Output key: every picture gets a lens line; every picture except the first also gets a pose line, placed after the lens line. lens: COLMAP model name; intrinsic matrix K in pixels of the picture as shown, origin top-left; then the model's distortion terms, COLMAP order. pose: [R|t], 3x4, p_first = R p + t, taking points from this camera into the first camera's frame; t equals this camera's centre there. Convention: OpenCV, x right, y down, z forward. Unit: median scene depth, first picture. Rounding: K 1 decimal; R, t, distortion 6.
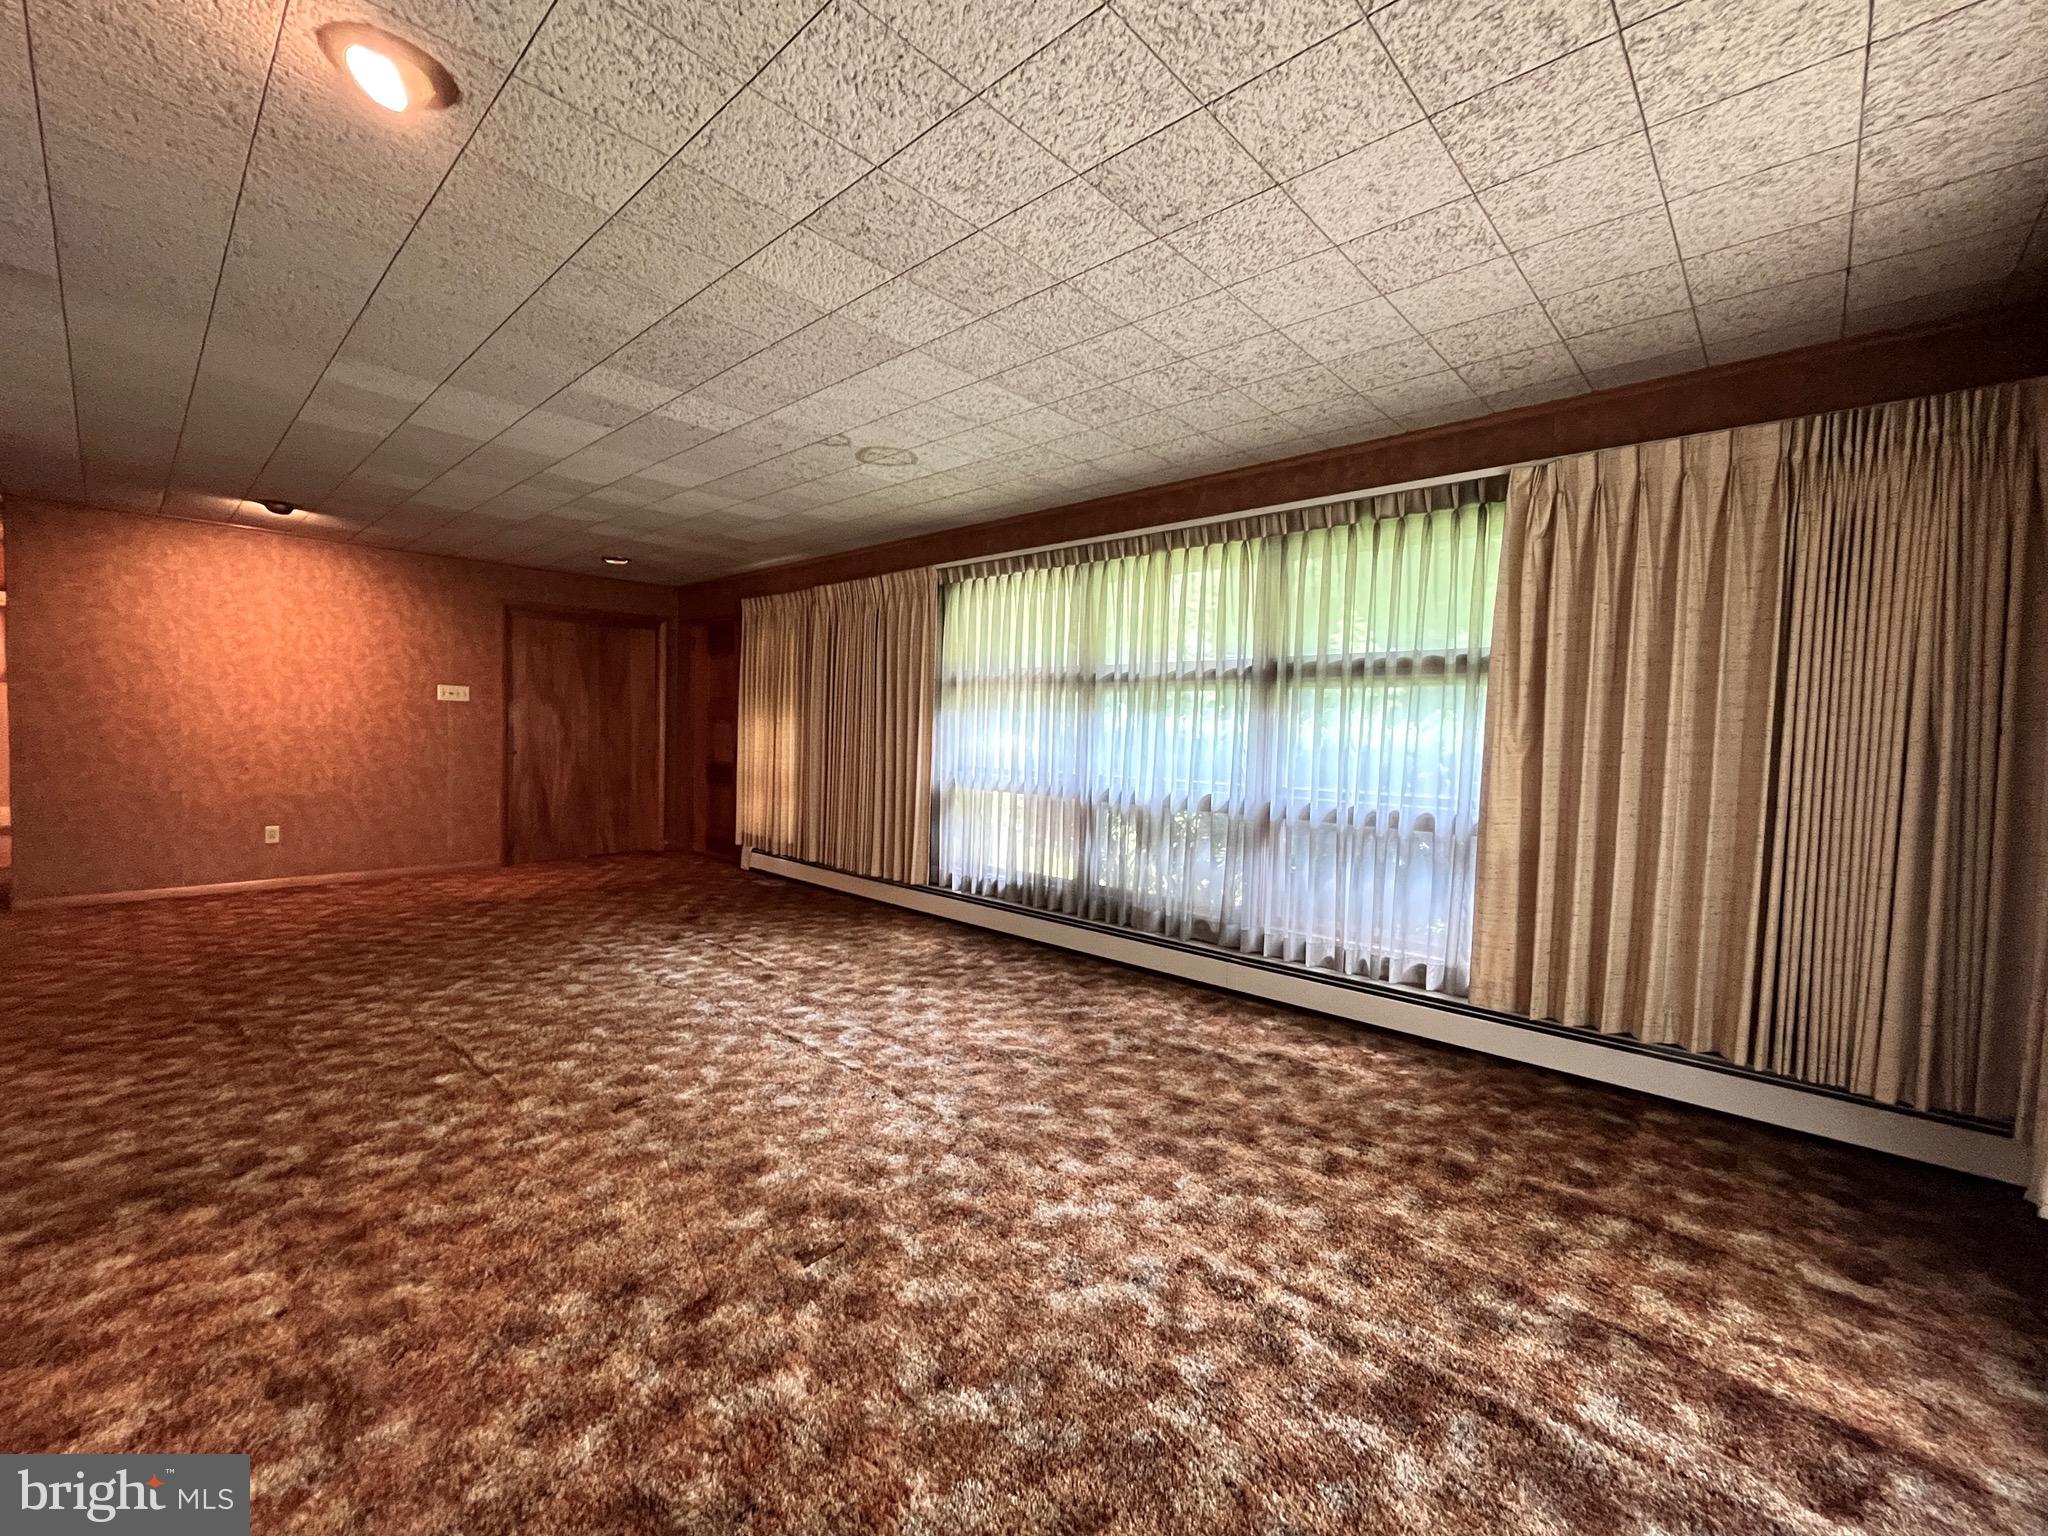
lens RADIAL K [[837.5, 0, 1013.6], [0, 837.5, 766.7], [0, 0, 1]] dist [-0.002476, -0.000318]
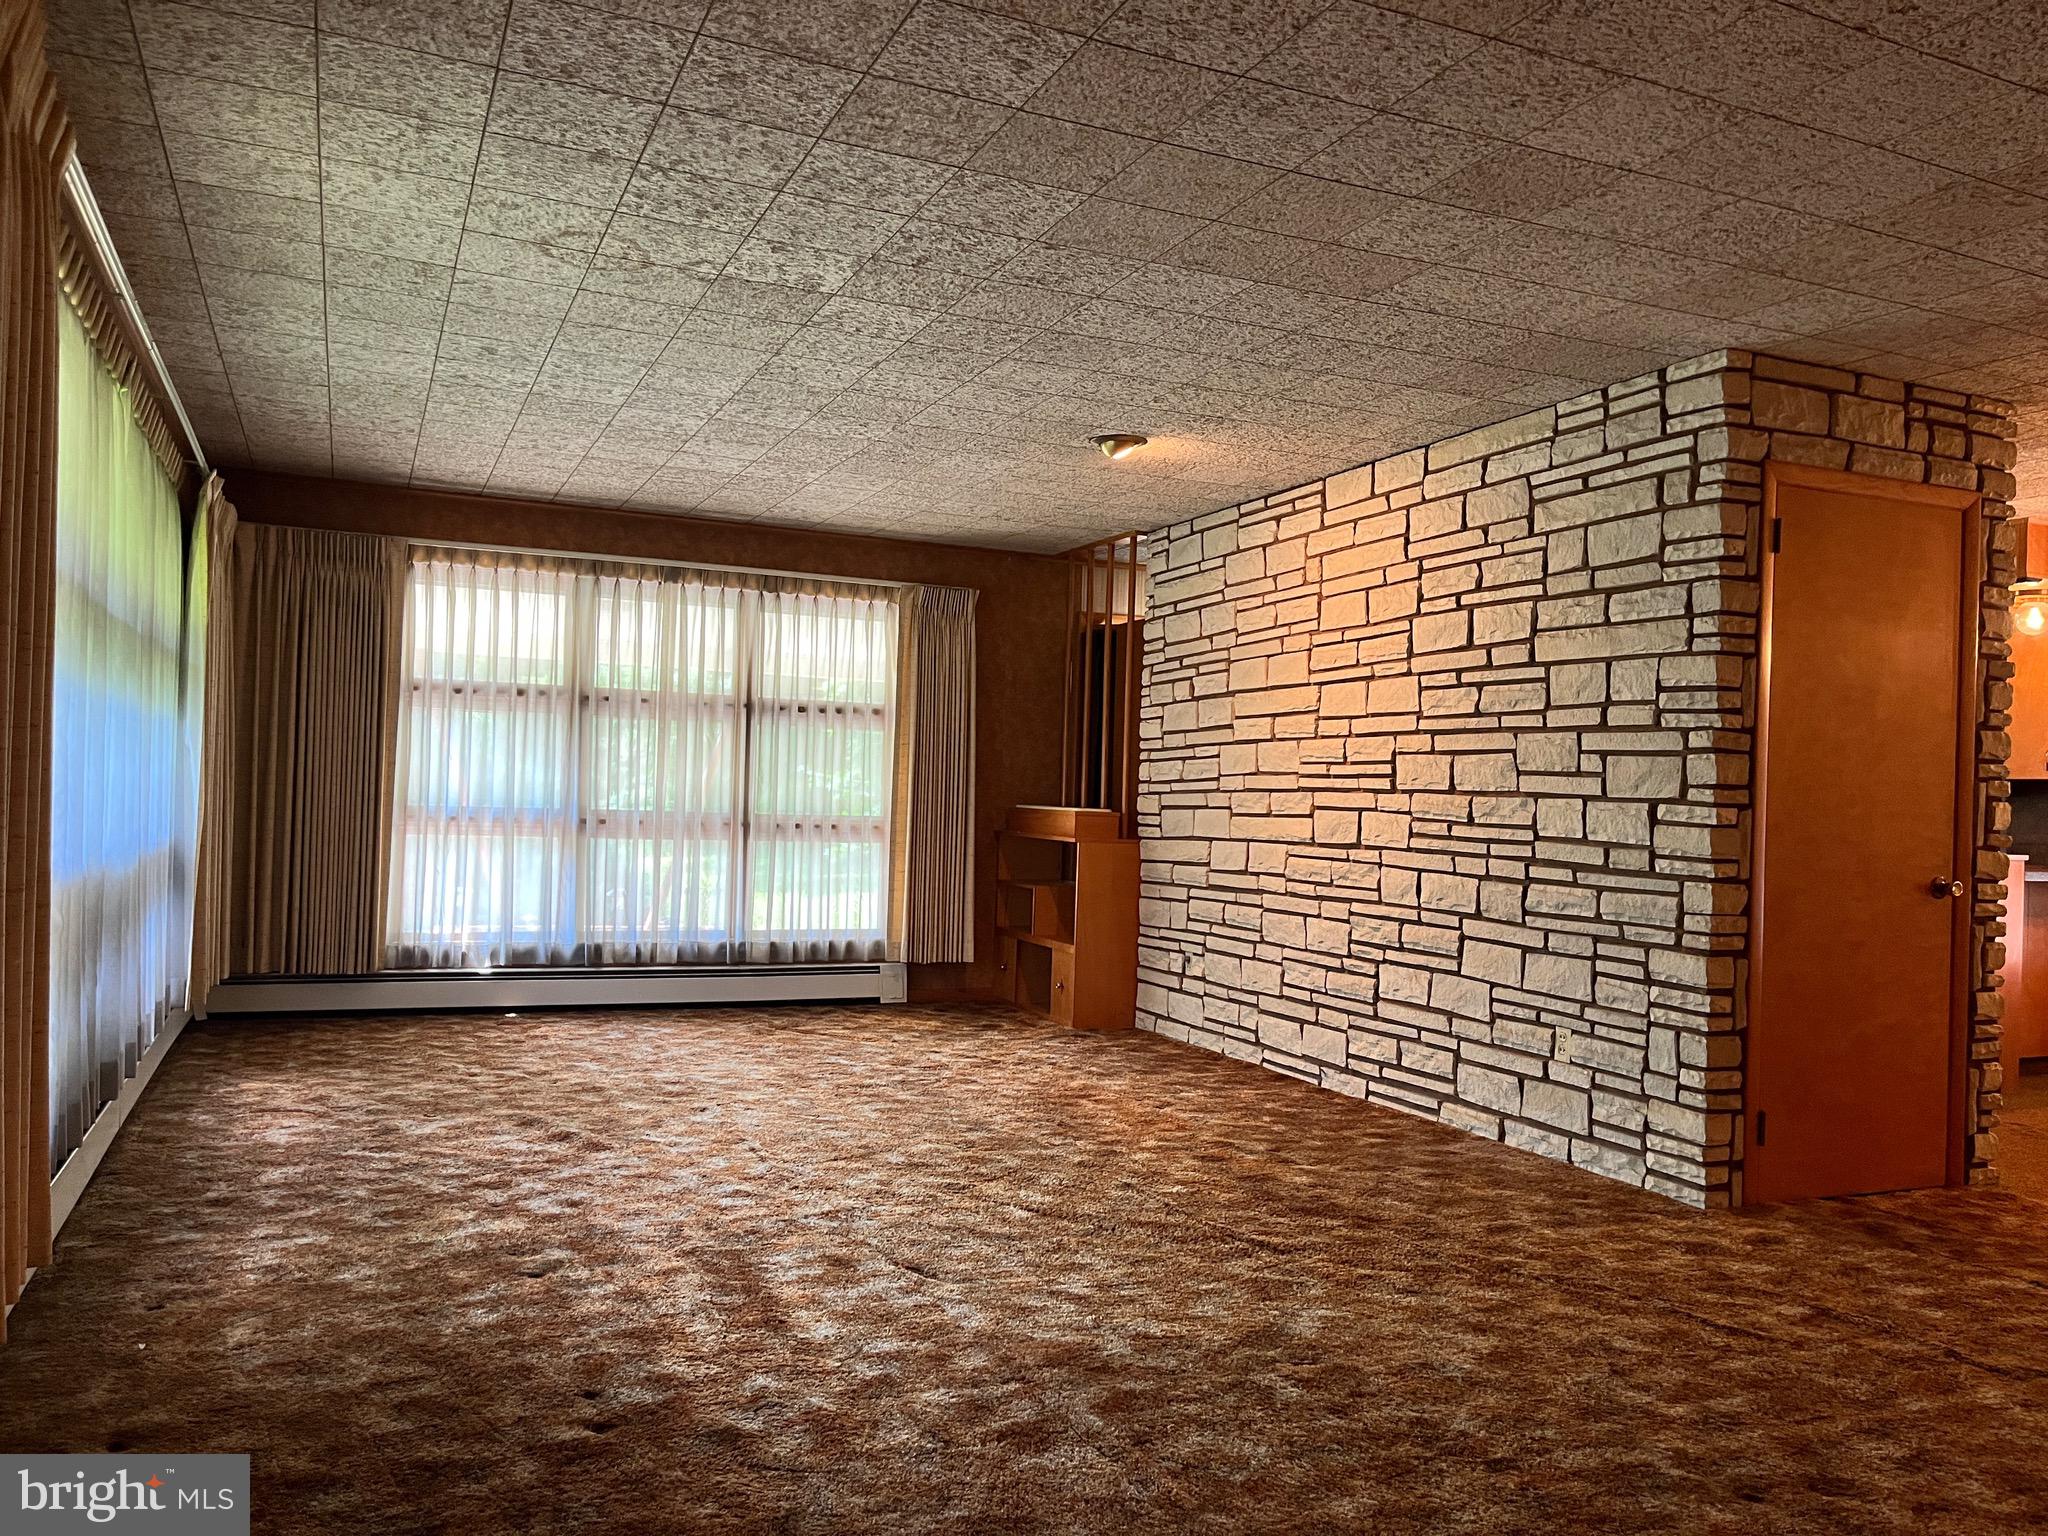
lens RADIAL K [[1557.1, 0, 1024.0], [0, 1557.1, 768.0], [0, 0, 1]] dist [0.001898, 0.000474]
pose [[-0.916812, -0.049457, 0.396244, -0.829964], [-0.040629, 0.998704, 0.030648, -0.071160], [-0.397246, 0.012000, -0.917634, 1.821039]]
